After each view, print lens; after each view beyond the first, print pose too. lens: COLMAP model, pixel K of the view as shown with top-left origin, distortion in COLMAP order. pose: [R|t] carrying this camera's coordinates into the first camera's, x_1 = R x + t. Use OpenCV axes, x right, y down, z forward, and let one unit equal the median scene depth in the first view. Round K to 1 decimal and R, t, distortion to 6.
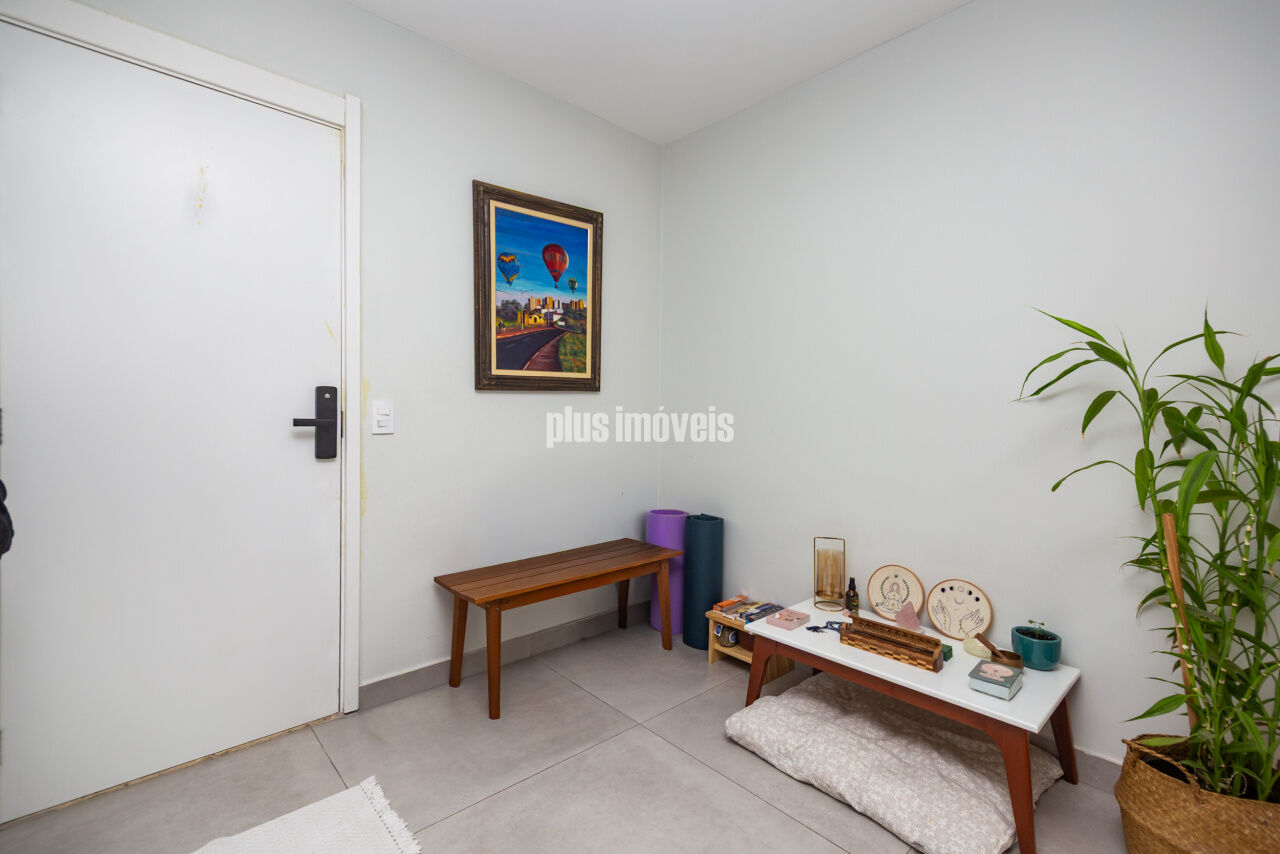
lens RADIAL K [[568.2, 0, 635.3], [0, 568.2, 422.0], [0, 0, 1]] dist [0.022942, -0.001903]
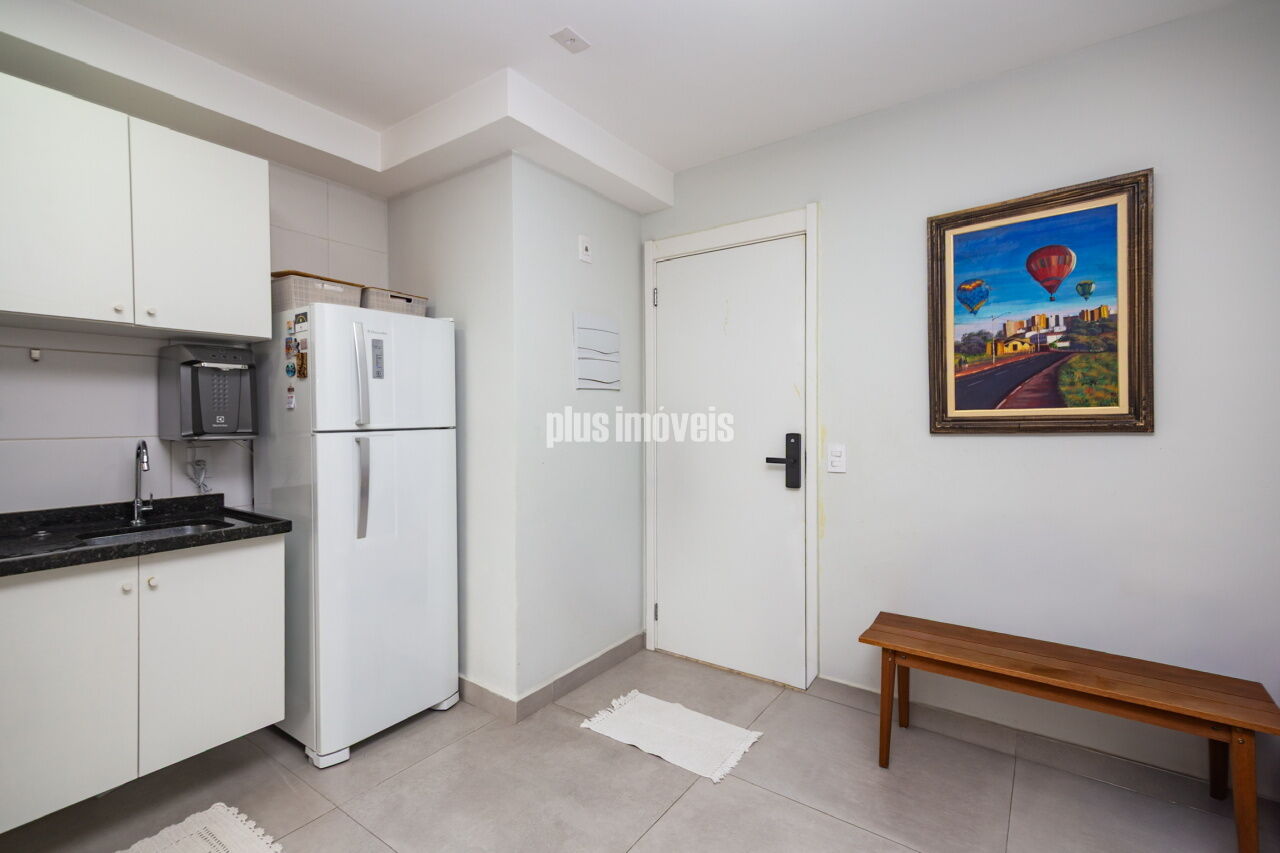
lens RADIAL K [[568.2, 0, 633.1], [0, 568.2, 426.4], [0, 0, 1]] dist [0.022942, -0.001903]
pose [[0.220973, 0.001961, -0.975278, 0.526195], [-0.014821, 0.999889, -0.001348, -0.056989], [0.975167, 0.014752, 0.220977, 0.284228]]
